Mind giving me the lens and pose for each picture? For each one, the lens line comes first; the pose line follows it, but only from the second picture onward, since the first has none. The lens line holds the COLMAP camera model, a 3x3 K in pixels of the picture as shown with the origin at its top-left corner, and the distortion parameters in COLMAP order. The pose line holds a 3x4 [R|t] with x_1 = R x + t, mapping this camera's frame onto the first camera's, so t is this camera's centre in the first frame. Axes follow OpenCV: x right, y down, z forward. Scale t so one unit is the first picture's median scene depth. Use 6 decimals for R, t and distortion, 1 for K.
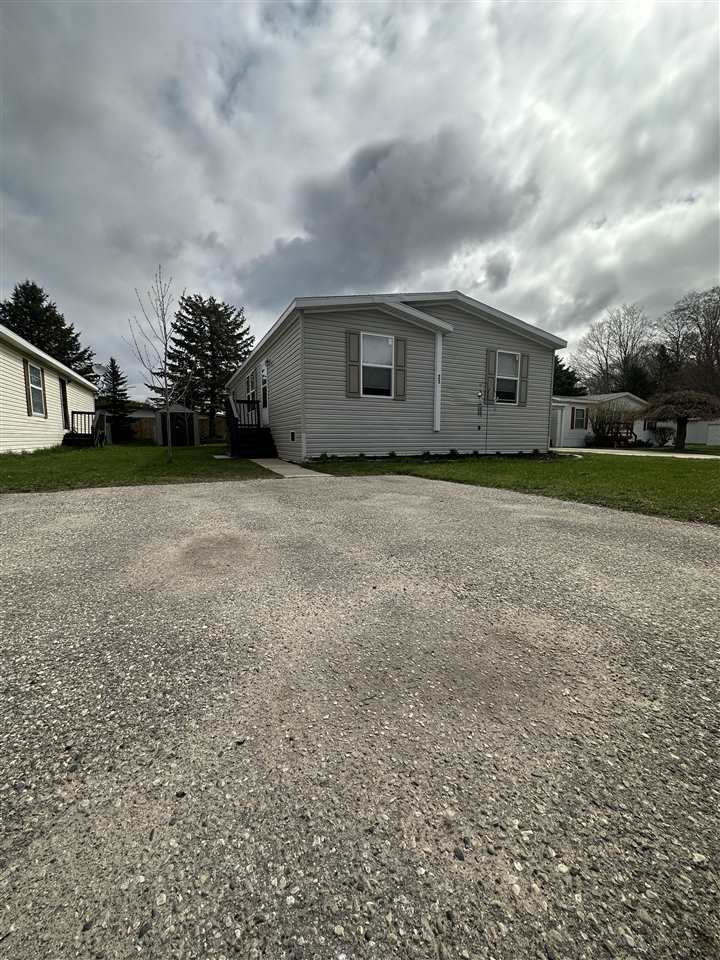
lens RADIAL K [[381.6, 0, 360.9], [0, 381.6, 480.7], [0, 0, 1]] dist [-0.002568, 0.000446]
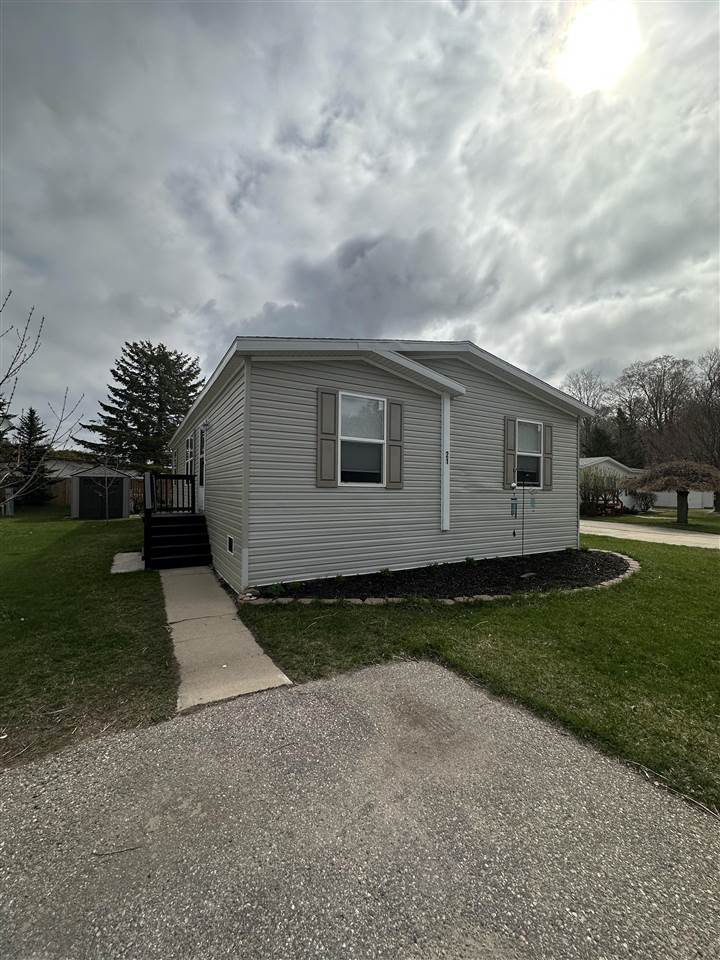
lens RADIAL K [[381.6, 0, 360.9], [0, 381.6, 480.7], [0, 0, 1]] dist [-0.002568, 0.000446]
pose [[0.995964, 0.010577, 0.089131, -0.016075], [0.001157, 0.991436, -0.130585, -0.116418], [-0.089749, 0.130161, 0.987422, 0.282091]]
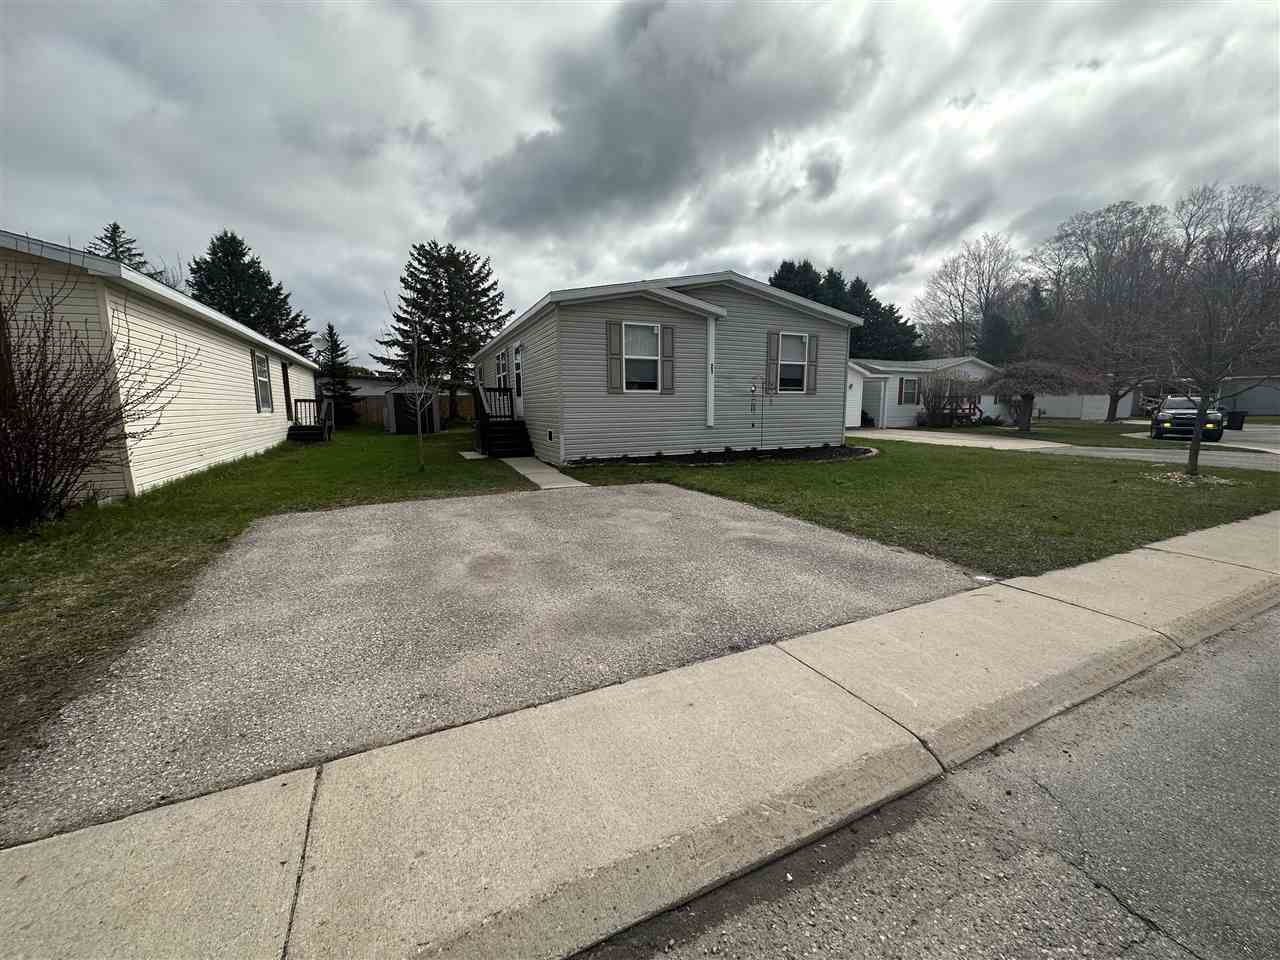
lens RADIAL K [[508.7, 0, 641.1], [0, 508.7, 479.4], [0, 0, 1]] dist [-0.002568, 0.000446]
pose [[0.999899, -0.008680, -0.011210, 0.043366], [0.009044, 0.999421, 0.032789, -0.041193], [0.010919, -0.032887, 0.999399, -0.184632]]
